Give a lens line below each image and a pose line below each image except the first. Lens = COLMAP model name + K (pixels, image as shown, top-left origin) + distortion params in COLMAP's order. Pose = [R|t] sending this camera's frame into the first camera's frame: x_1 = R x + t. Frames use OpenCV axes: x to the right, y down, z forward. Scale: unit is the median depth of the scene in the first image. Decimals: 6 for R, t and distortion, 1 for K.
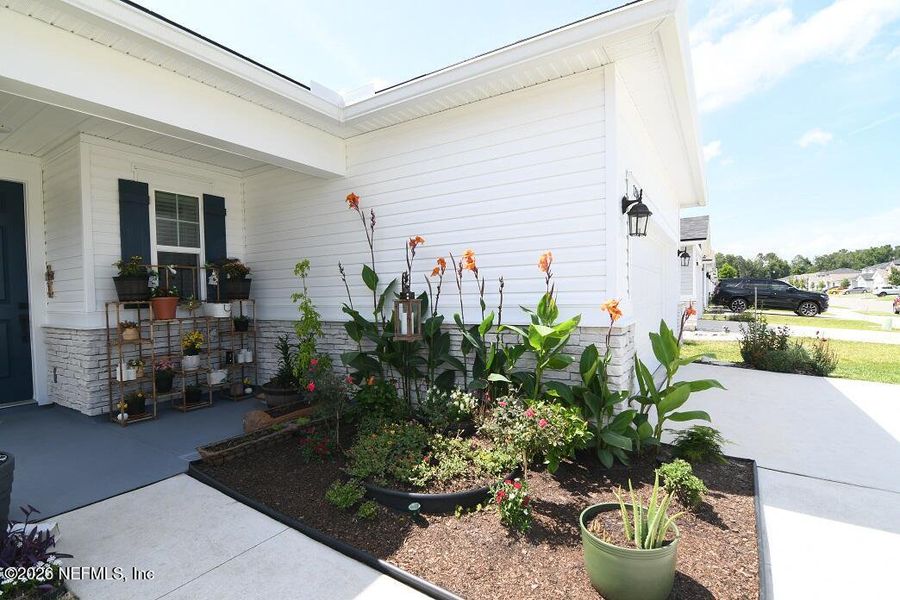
lens RADIAL K [[432.5, 0, 443.8], [0, 432.5, 307.9], [0, 0, 1]] dist [-0.010075, -0.008347]
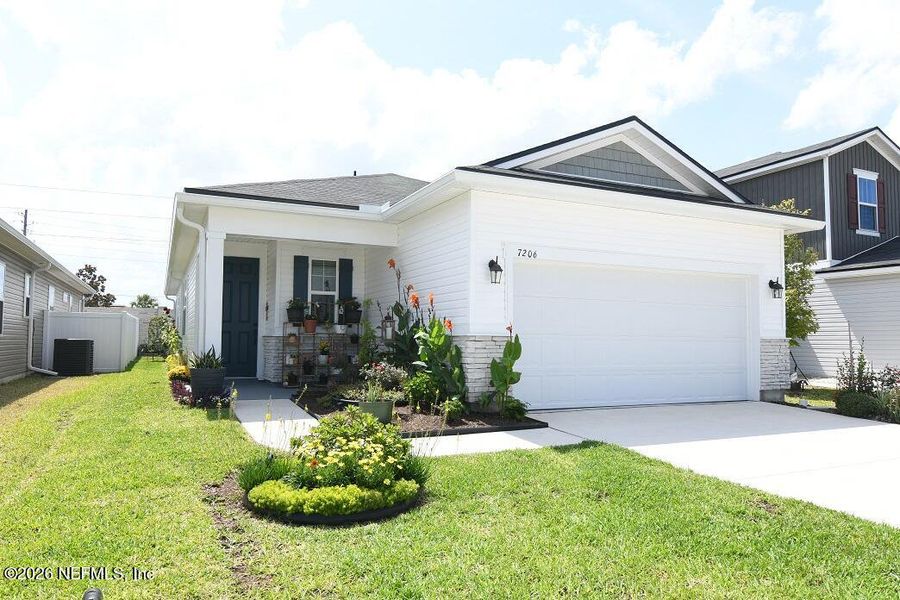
lens RADIAL K [[608.6, 0, 445.6], [0, 608.6, 301.0], [0, 0, 1]] dist [0.000128, -0.019067]
pose [[0.843853, -0.008305, -0.536510, 1.122995], [-0.041303, 0.995908, -0.080381, 0.072098], [0.534983, 0.089990, 0.840057, -0.784220]]
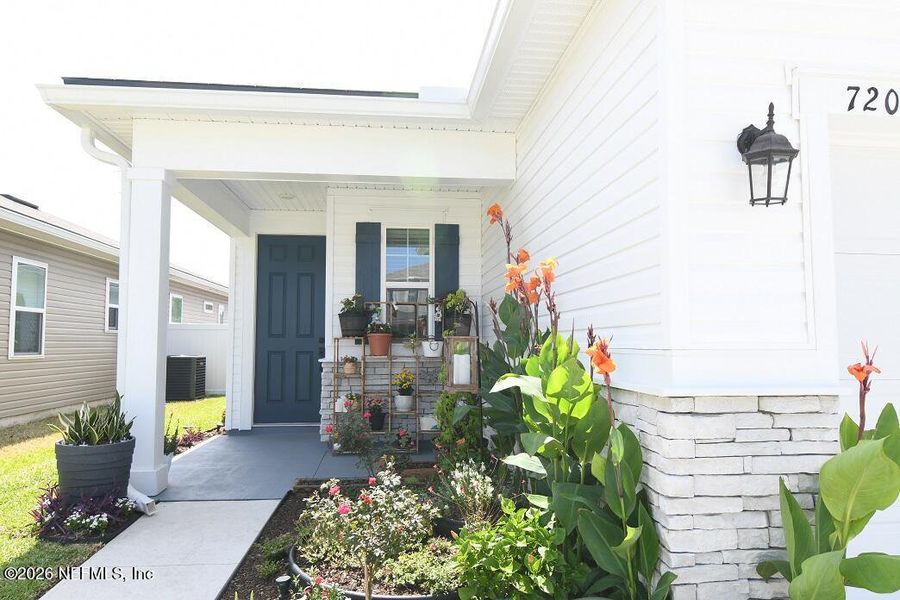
lens RADIAL K [[608.6, 0, 447.3], [0, 608.6, 306.7], [0, 0, 1]] dist [0.000128, -0.019067]
pose [[0.616426, -0.026495, -0.786967, 0.538717], [-0.040024, 0.997088, -0.064919, -0.001532], [0.786395, 0.071515, 0.613570, 0.244883]]
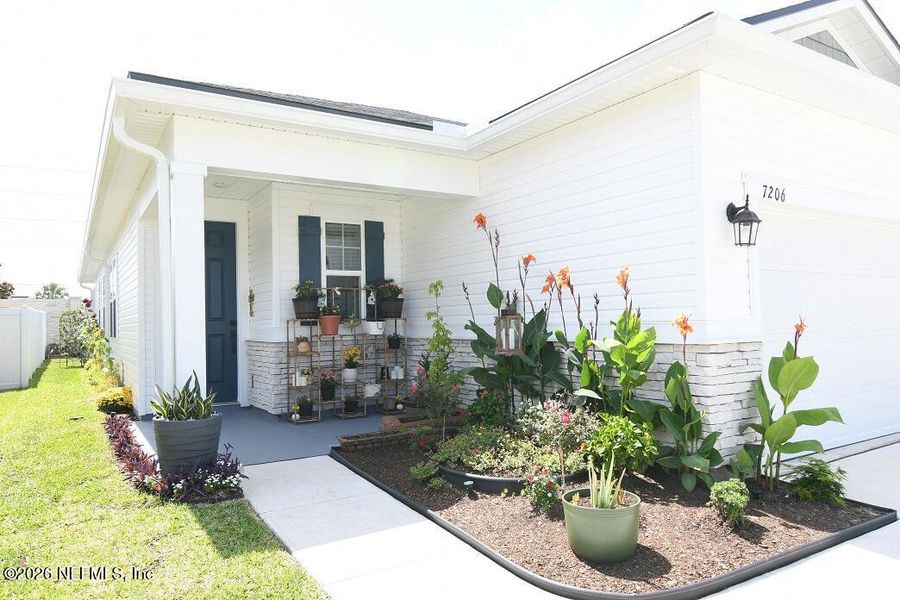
lens RADIAL K [[608.6, 0, 445.6], [0, 608.6, 305.1], [0, 0, 1]] dist [0.000128, -0.019067]
pose [[0.900135, -0.009581, -0.435505, 0.317112], [-0.012543, 0.998773, -0.047898, 0.019682], [0.435429, 0.048577, 0.898911, -0.304819]]
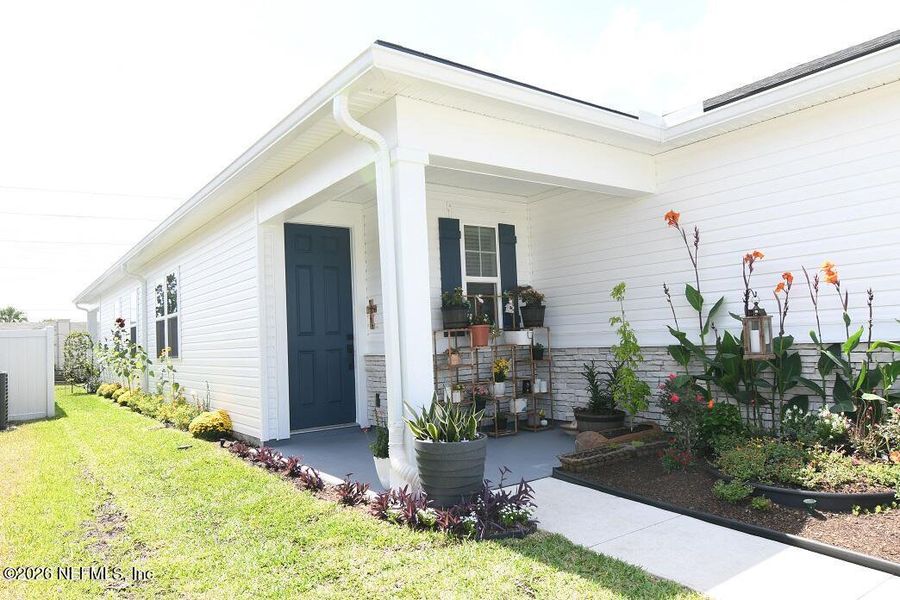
lens RADIAL K [[608.6, 0, 442.9], [0, 608.6, 305.2], [0, 0, 1]] dist [0.000128, -0.019067]
pose [[0.926902, -0.038929, -0.373279, -0.168157], [0.010445, 0.996896, -0.078029, 0.040110], [0.375158, 0.068426, 0.924432, -0.392596]]
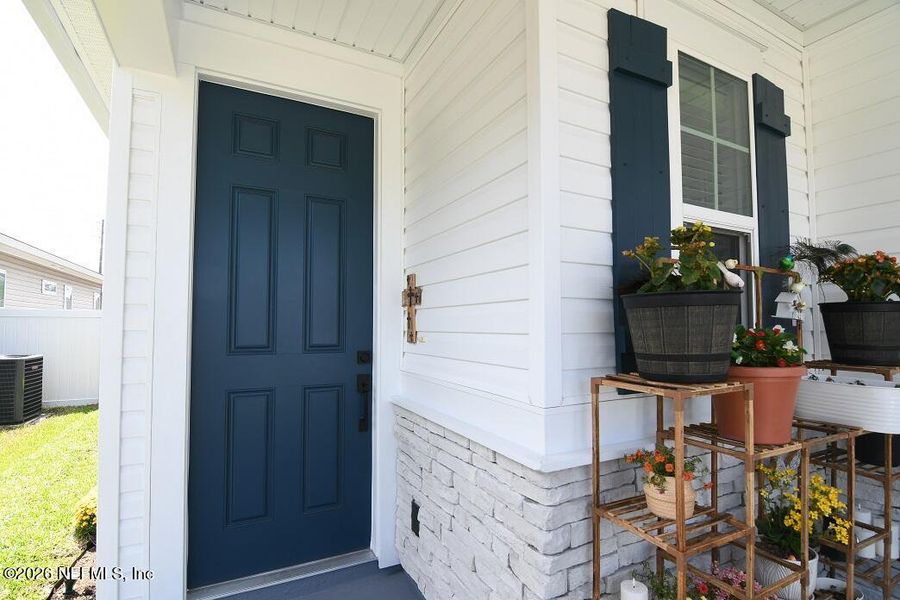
lens RADIAL K [[432.5, 0, 445.2], [0, 432.5, 306.6], [0, 0, 1]] dist [-0.010075, -0.008347]
pose [[0.859149, -0.000225, -0.511725, -0.656175], [-0.034533, 0.997695, -0.058416, -0.037911], [0.510558, 0.067859, 0.857161, 0.616881]]
